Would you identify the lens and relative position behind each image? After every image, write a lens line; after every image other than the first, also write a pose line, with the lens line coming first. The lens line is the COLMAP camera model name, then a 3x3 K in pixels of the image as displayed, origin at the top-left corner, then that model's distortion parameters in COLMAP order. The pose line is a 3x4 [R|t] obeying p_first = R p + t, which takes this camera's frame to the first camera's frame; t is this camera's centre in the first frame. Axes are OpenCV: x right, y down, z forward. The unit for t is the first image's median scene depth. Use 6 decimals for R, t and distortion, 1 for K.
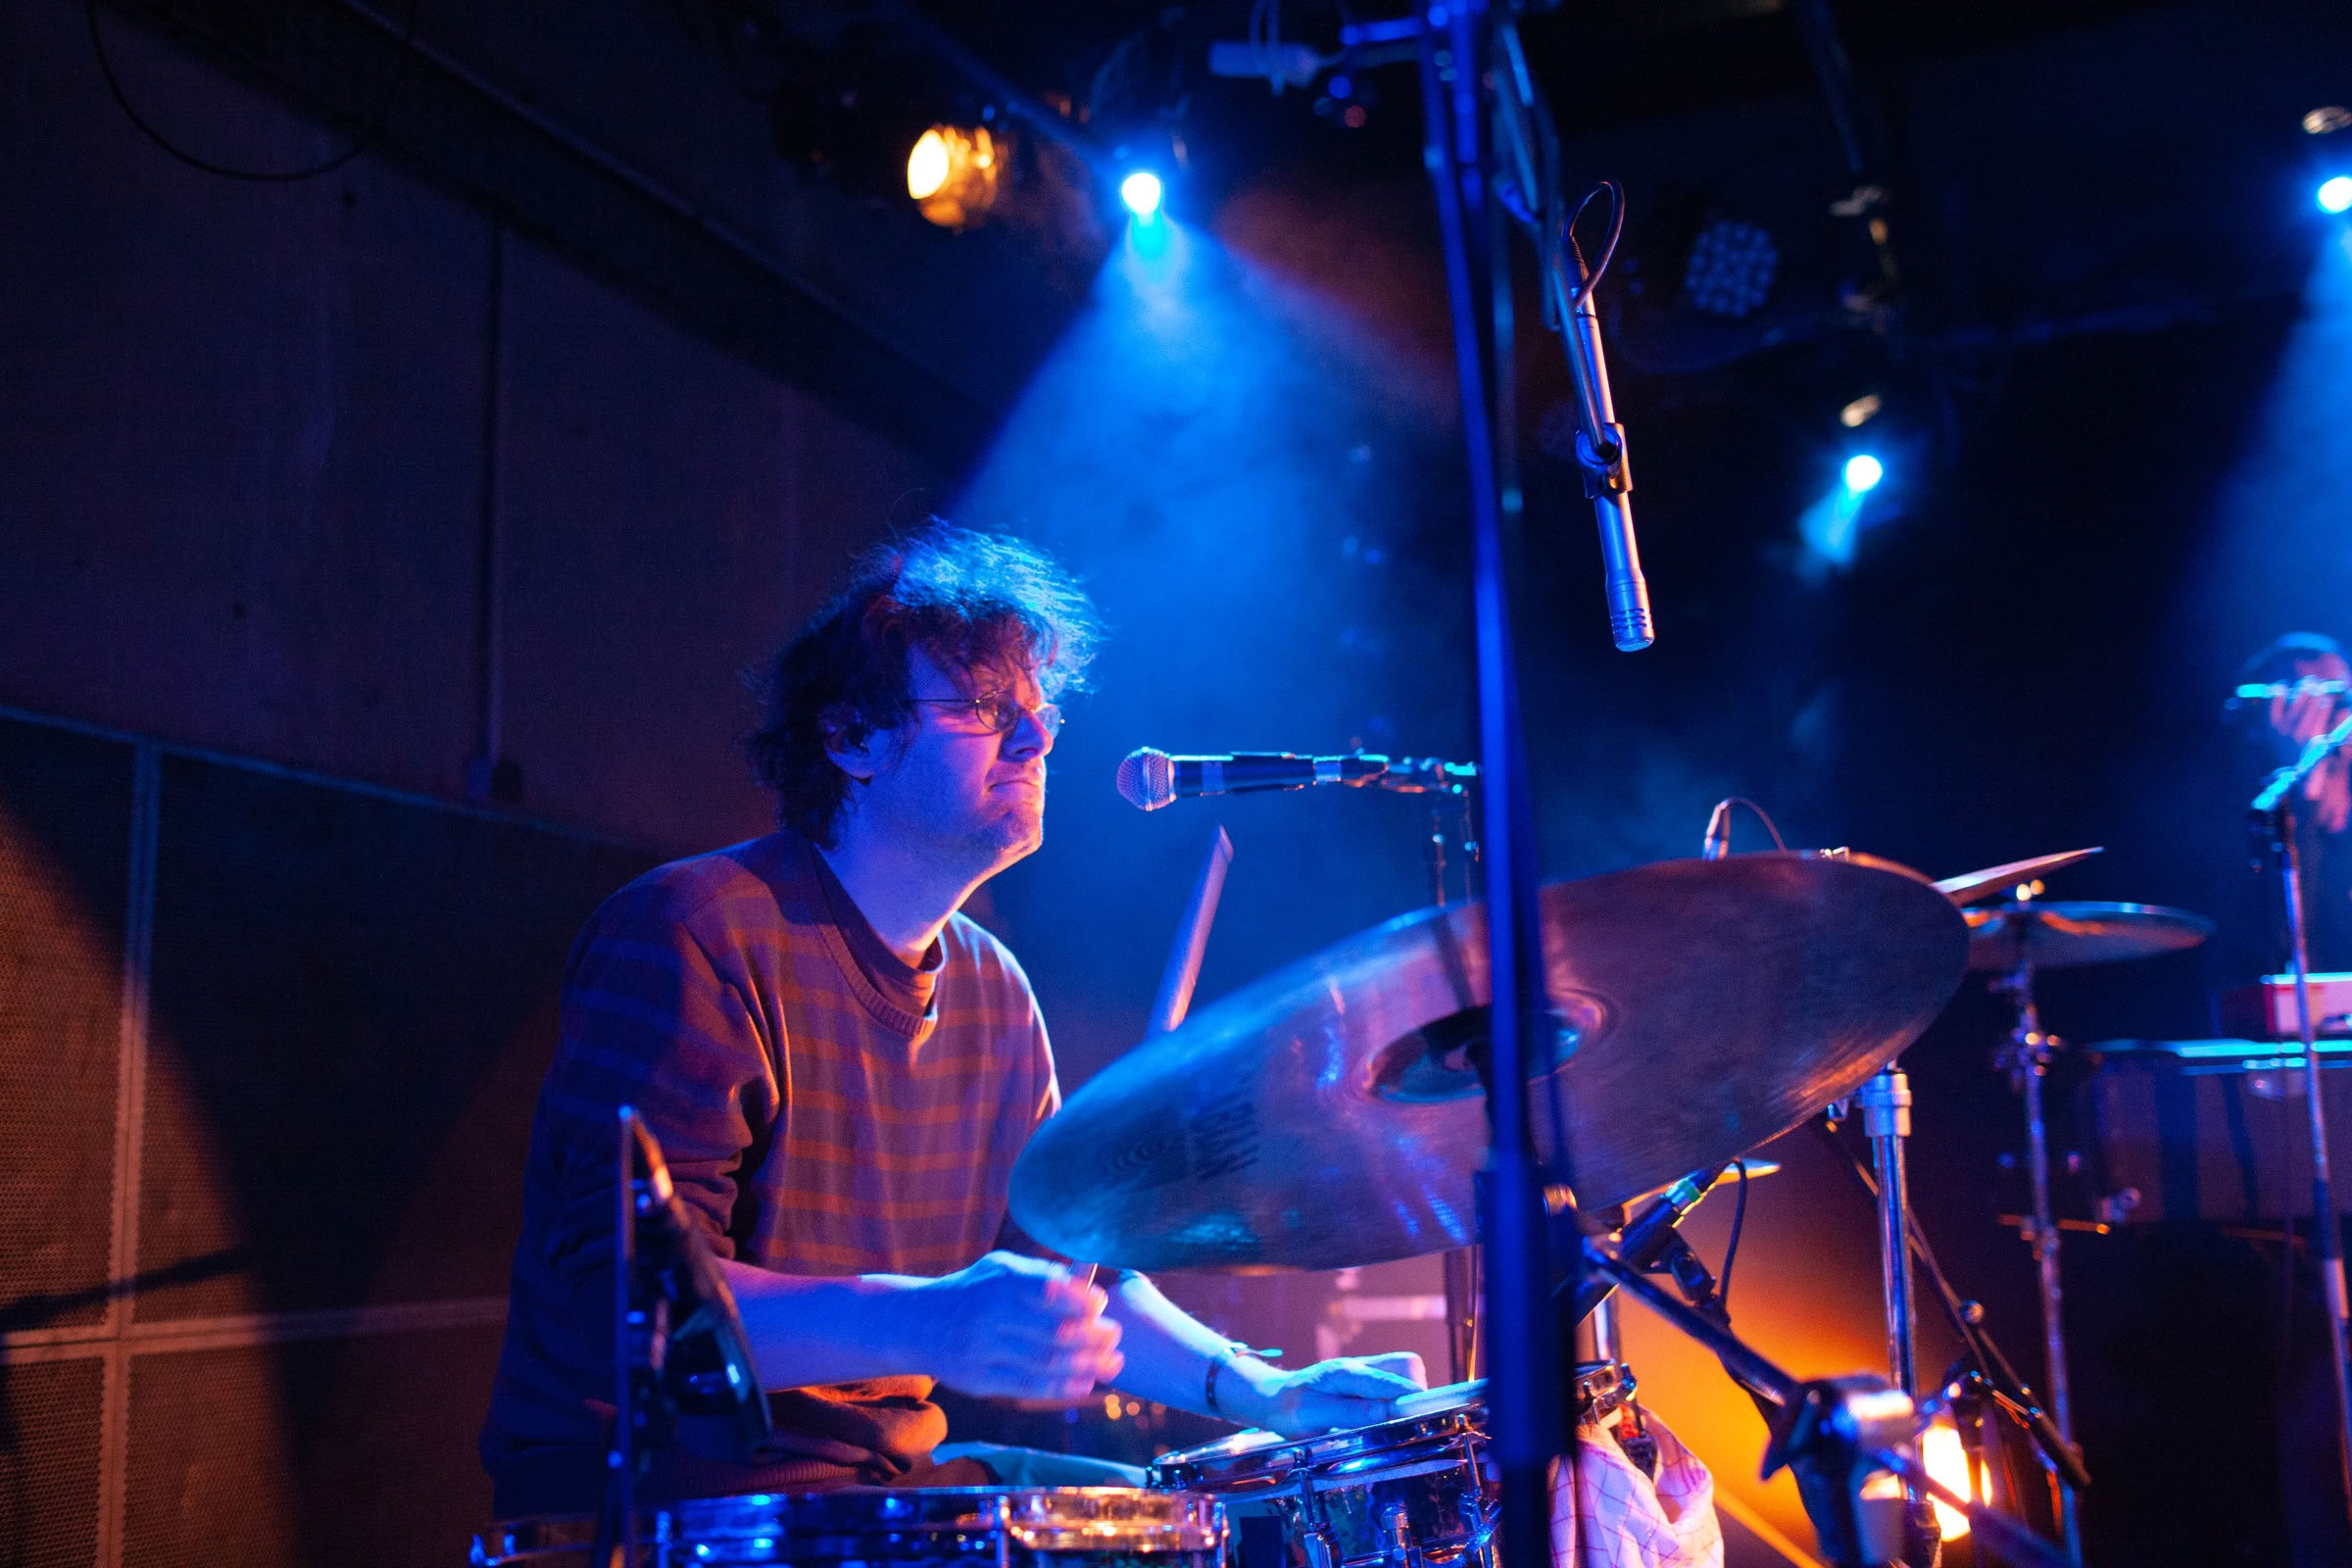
lens RADIAL K [[2289.5, 0, 1154.3], [0, 2289.5, 791.2], [0, 0, 1]] dist [-0.092222, 0.117373]
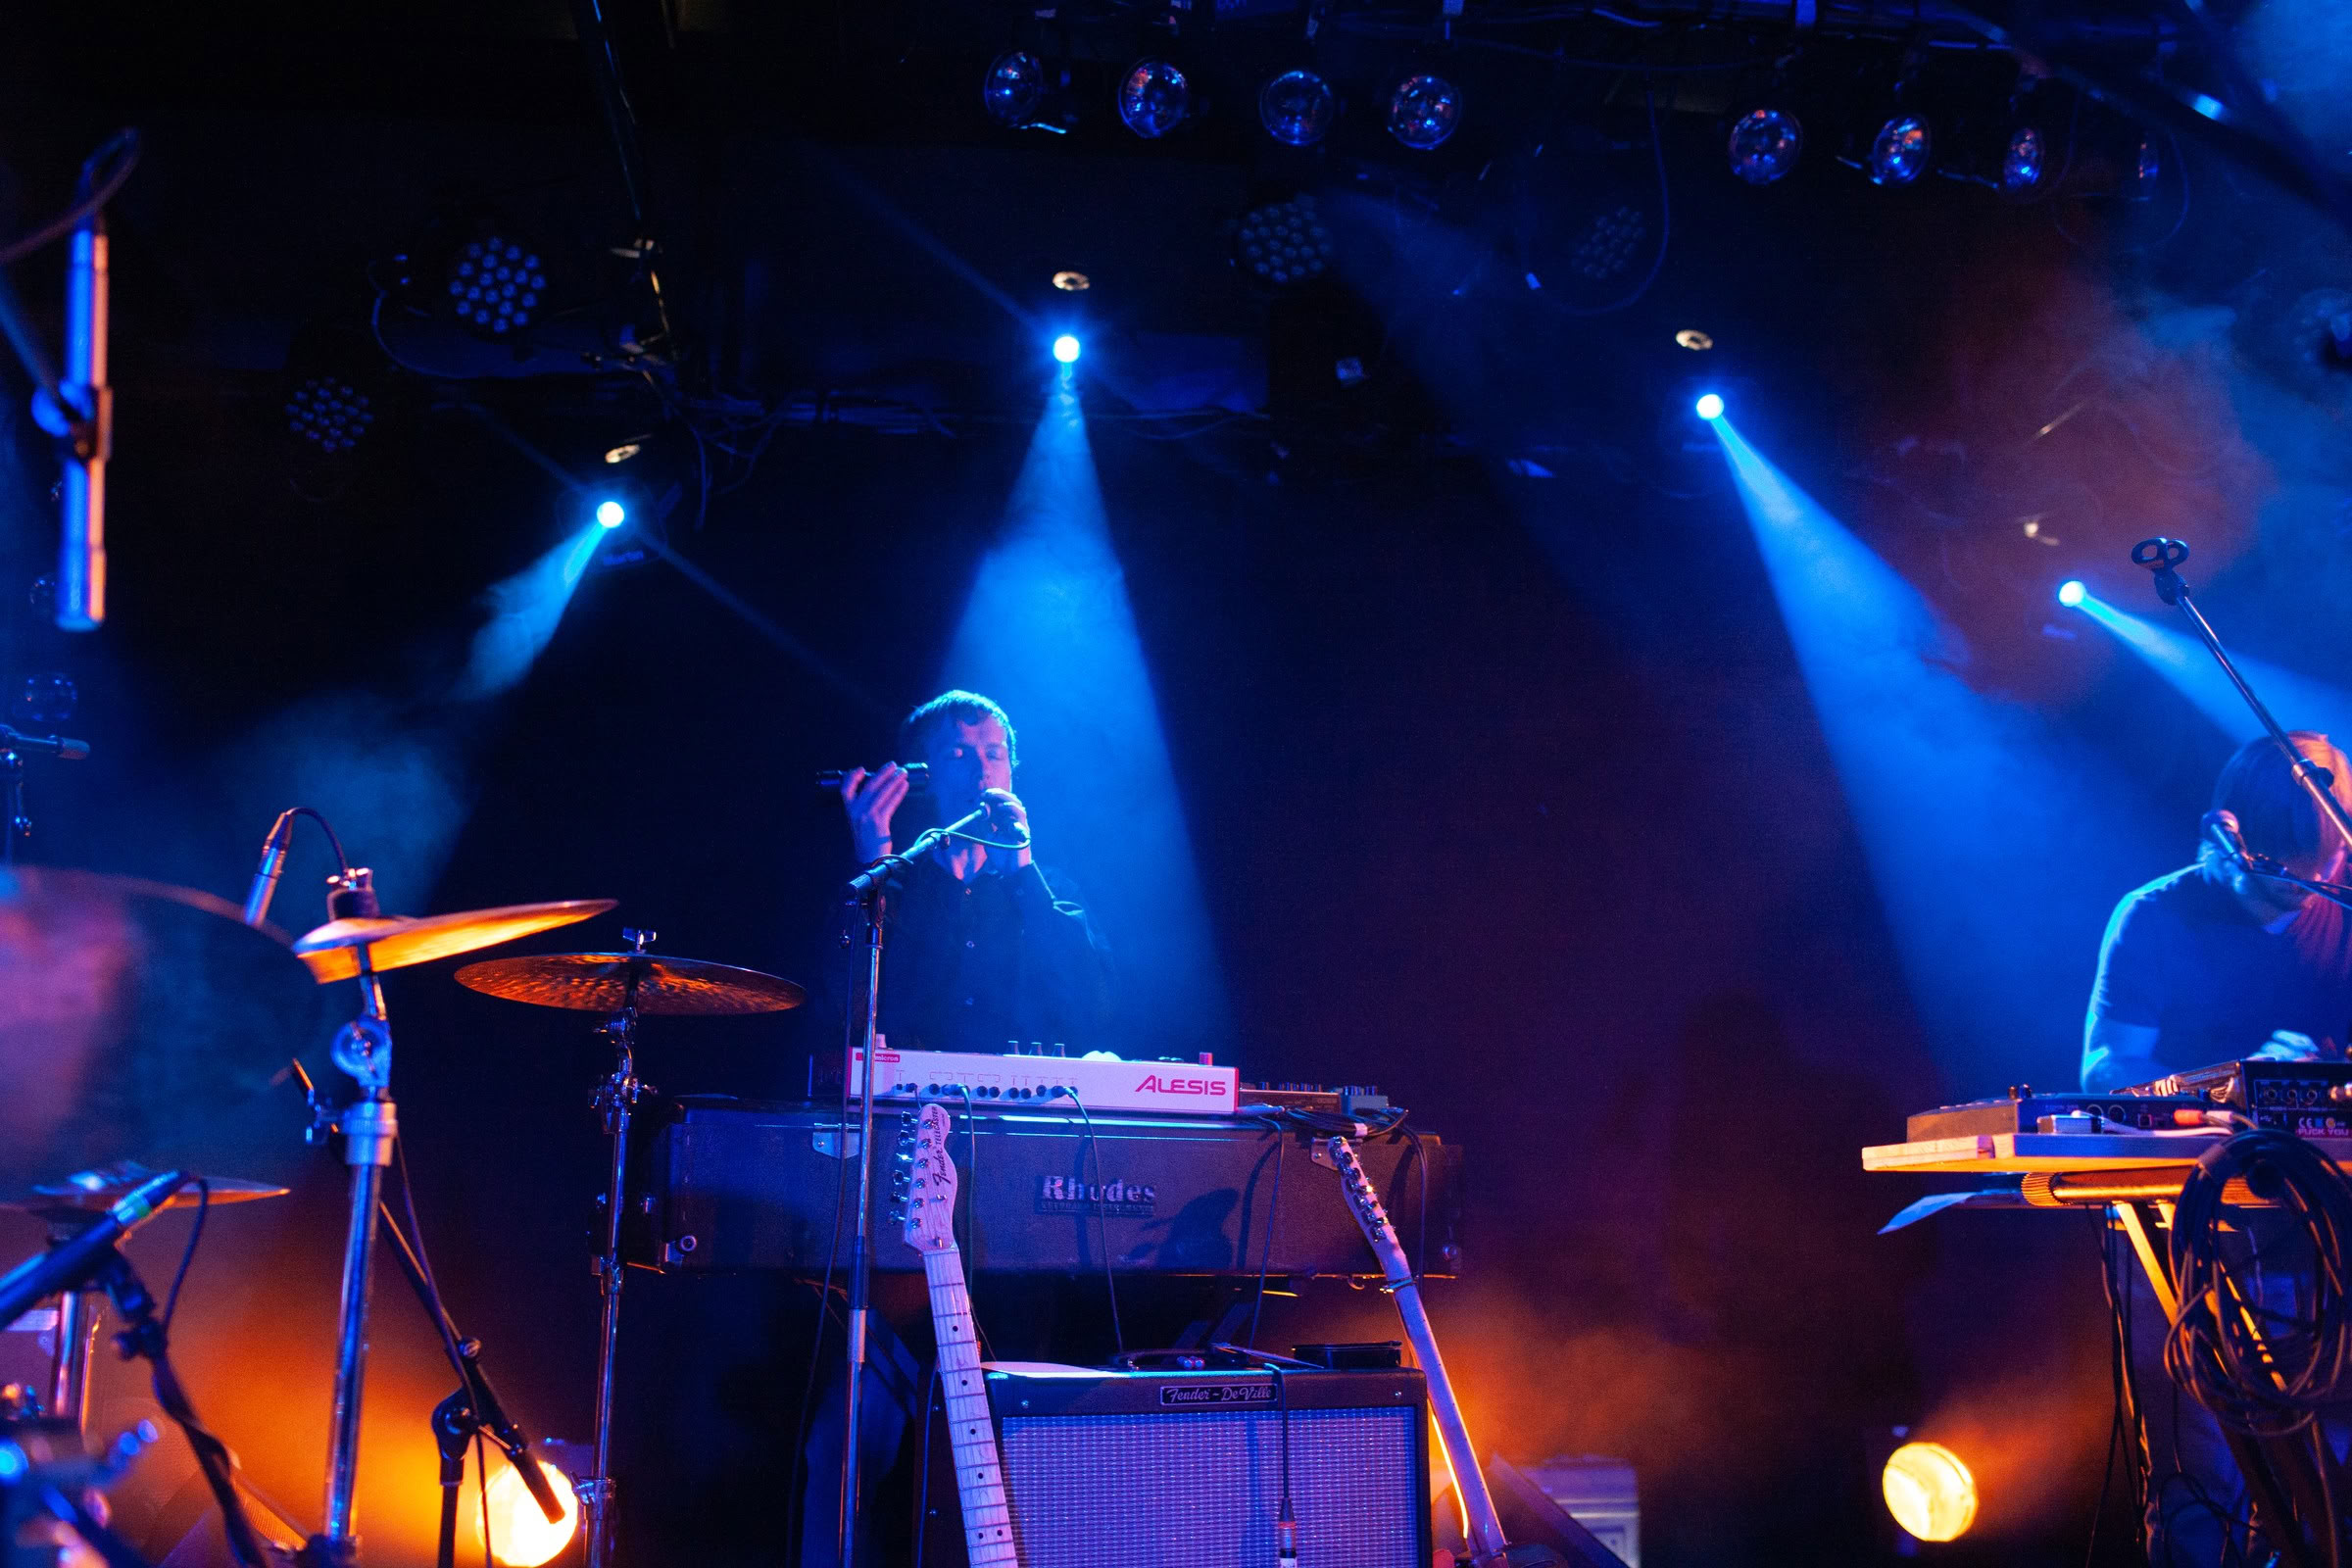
lens RADIAL K [[2289.5, 0, 1154.3], [0, 2289.5, 791.2], [0, 0, 1]] dist [-0.092222, 0.117373]
pose [[0.865777, 0.138130, 0.480988, 0.082620], [-0.132663, 0.990114, -0.045548, -0.006160], [-0.482525, -0.024375, 0.875543, -0.015091]]
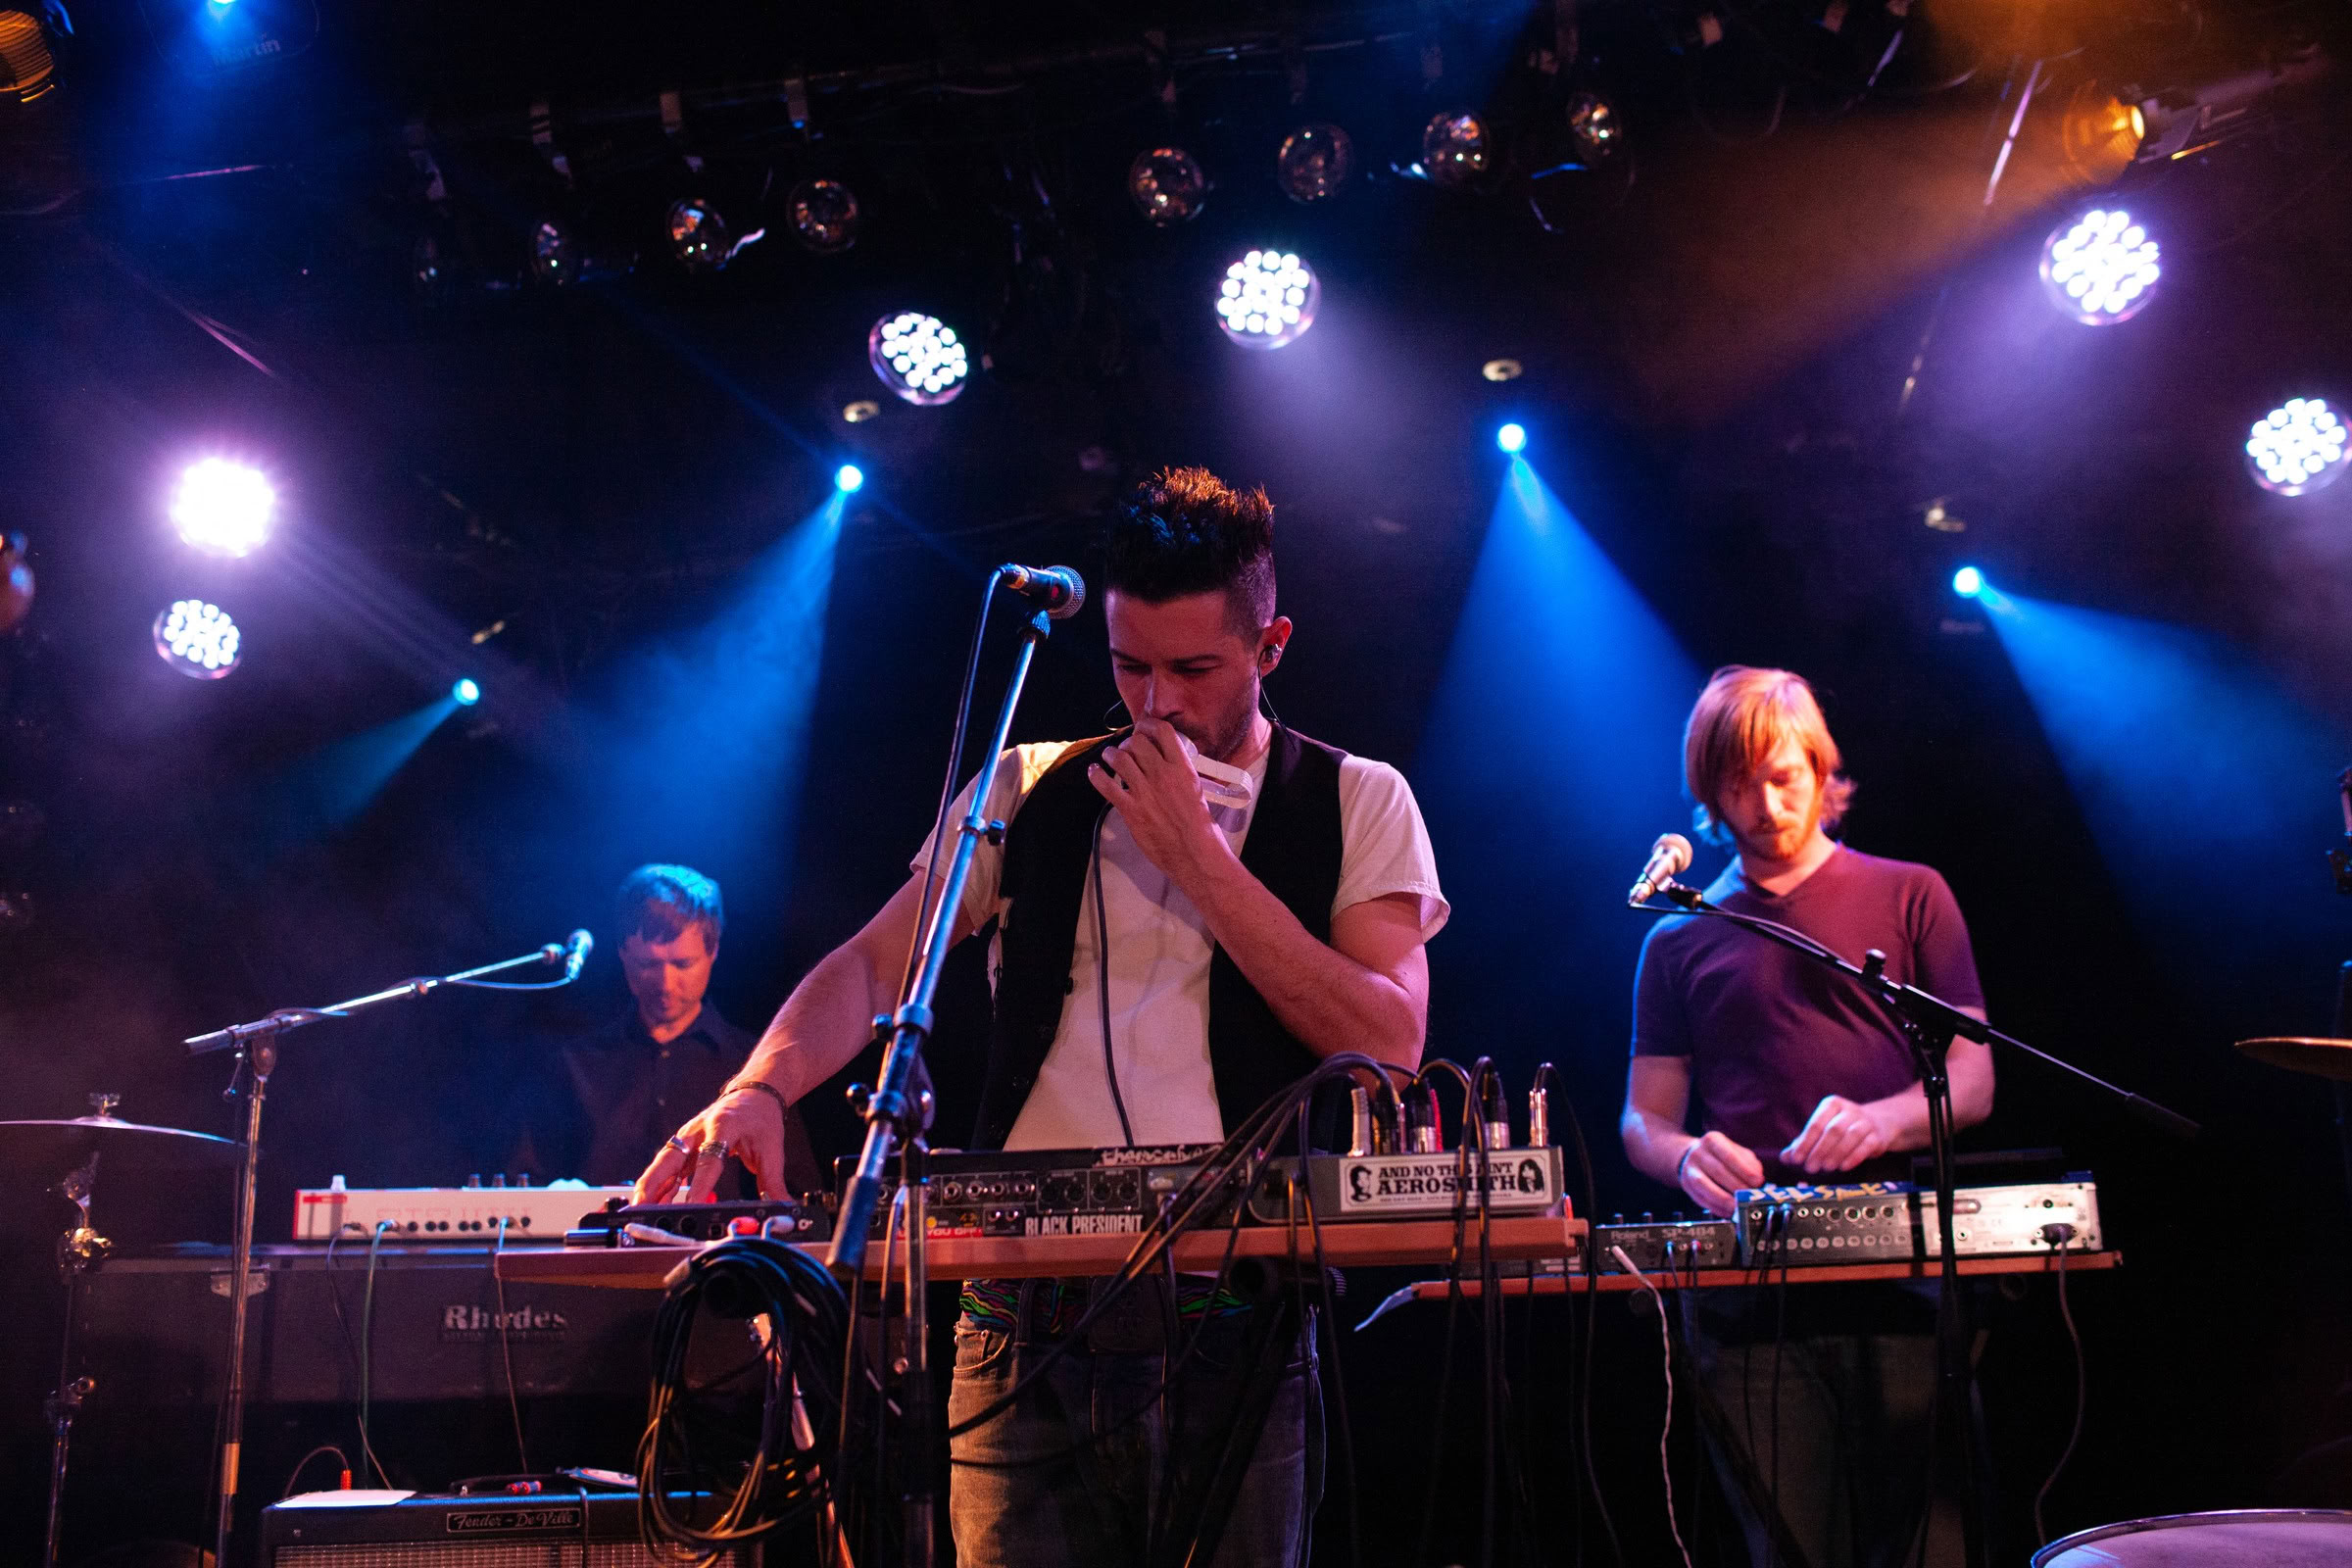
lens RADIAL K [[2289.5, 0, 1154.3], [0, 2289.5, 791.2], [0, 0, 1]] dist [-0.092222, 0.117373]
pose [[0.972939, 0.059348, 0.223311, 0.682781], [-0.045311, 0.996692, -0.067469, -0.061913], [-0.226577, 0.055525, 0.972409, -0.221141]]
